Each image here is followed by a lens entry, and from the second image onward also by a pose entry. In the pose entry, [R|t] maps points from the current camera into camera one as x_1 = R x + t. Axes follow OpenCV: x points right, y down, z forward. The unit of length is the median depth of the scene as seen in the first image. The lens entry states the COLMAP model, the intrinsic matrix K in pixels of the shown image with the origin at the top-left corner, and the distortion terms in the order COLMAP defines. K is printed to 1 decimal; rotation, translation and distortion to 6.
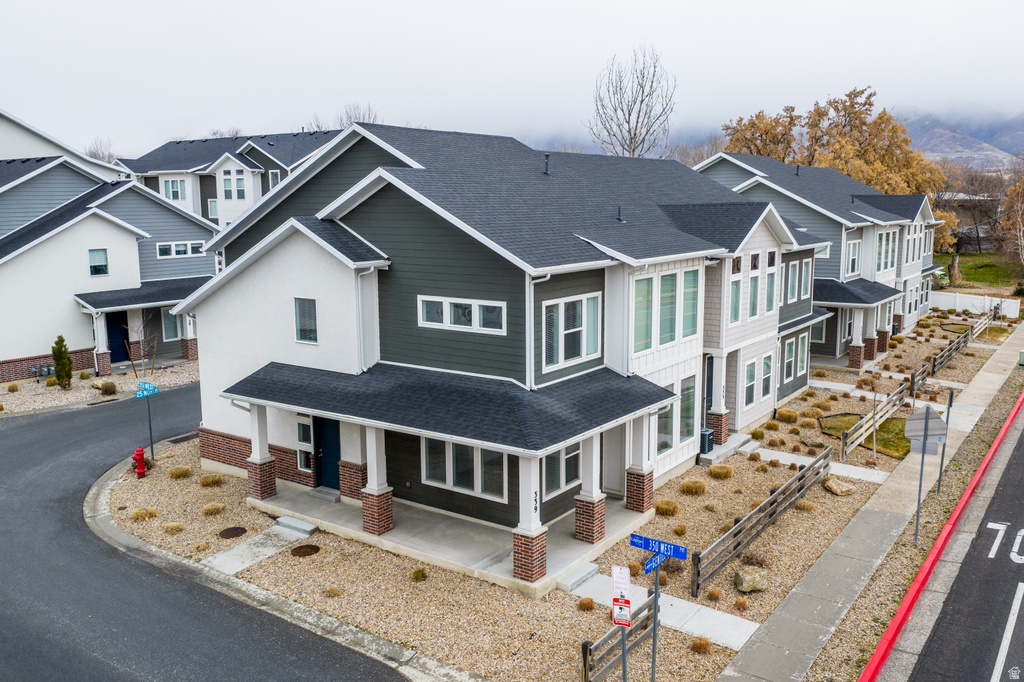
lens RADIAL K [[853.4, 0, 514.0], [0, 853.4, 338.6], [0, 0, 1]] dist [0.013807, -0.013388]
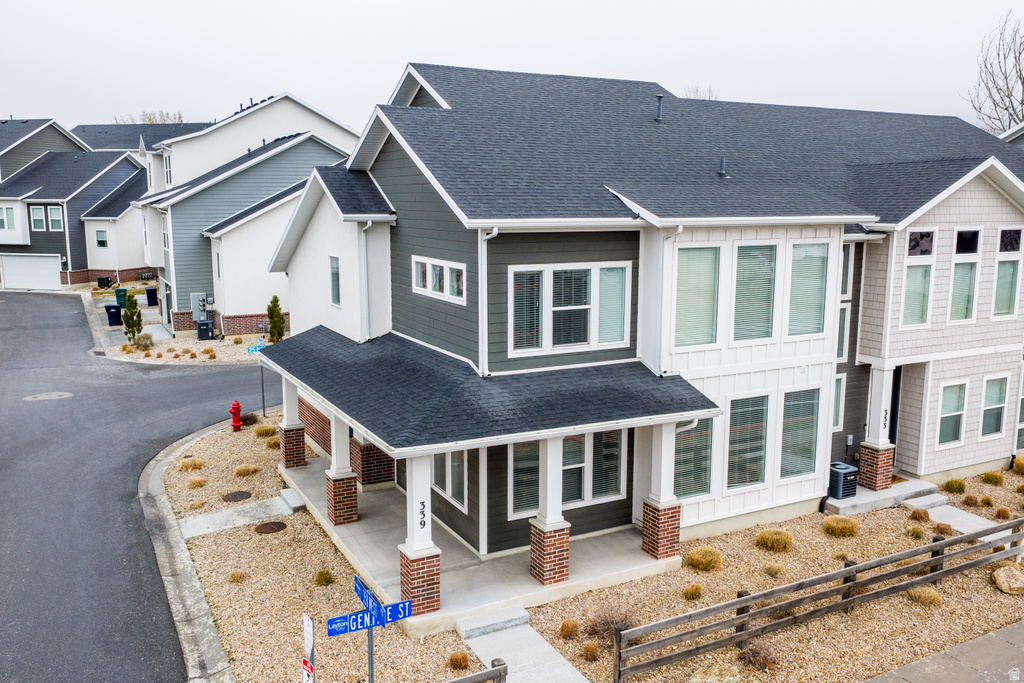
lens RADIAL K [[853.4, 0, 514.0], [0, 853.4, 339.1], [0, 0, 1]] dist [0.013807, -0.013388]
pose [[0.894416, 0.080526, -0.439926, 0.346460], [-0.078931, 0.996638, 0.021955, 0.005673], [0.440215, 0.015087, 0.897766, 0.267311]]
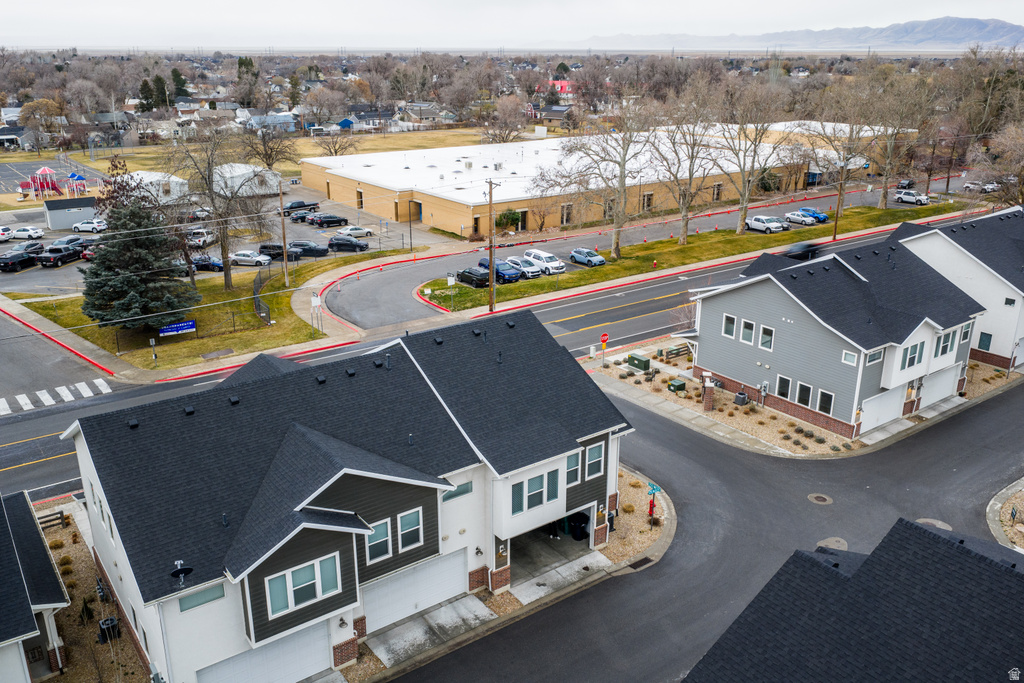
lens RADIAL K [[853.4, 0, 514.0], [0, 853.4, 339.1], [0, 0, 1]] dist [0.013807, -0.013388]
pose [[-0.949880, -0.103027, 0.295150, -0.747095], [0.049351, 0.882876, 0.467007, -1.122405], [-0.308694, 0.458166, -0.833542, 2.735559]]
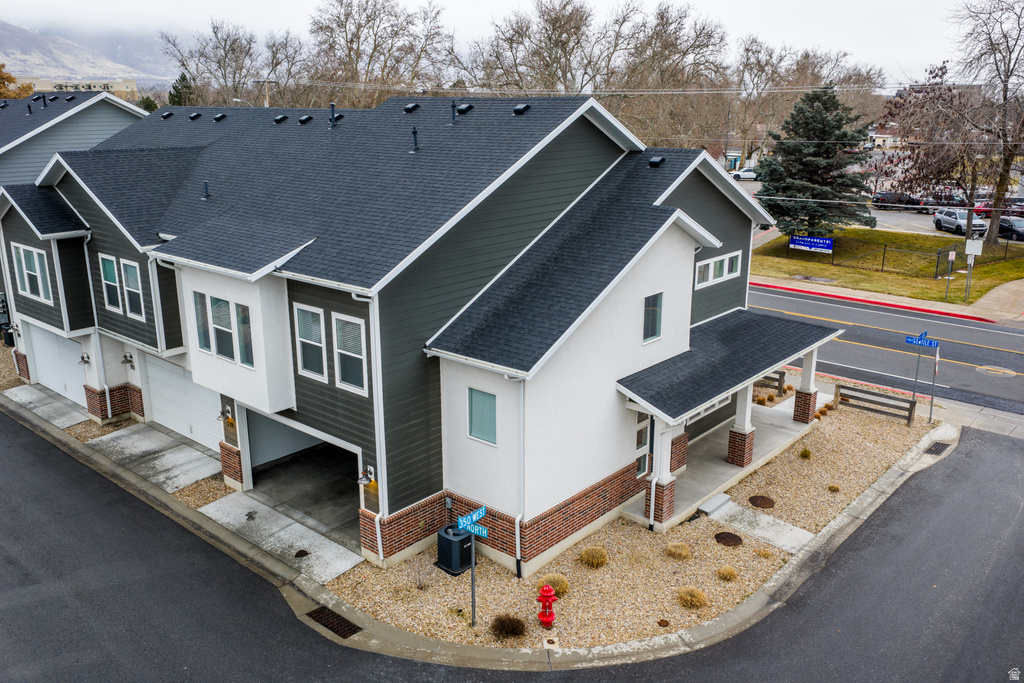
lens RADIAL K [[853.4, 0, 514.0], [0, 853.4, 339.1], [0, 0, 1]] dist [0.013807, -0.013388]
pose [[0.096273, -0.272992, 0.957187, -1.186339], [0.152061, 0.954400, 0.256902, -0.268436], [-0.983671, 0.120818, 0.133394, 1.054966]]
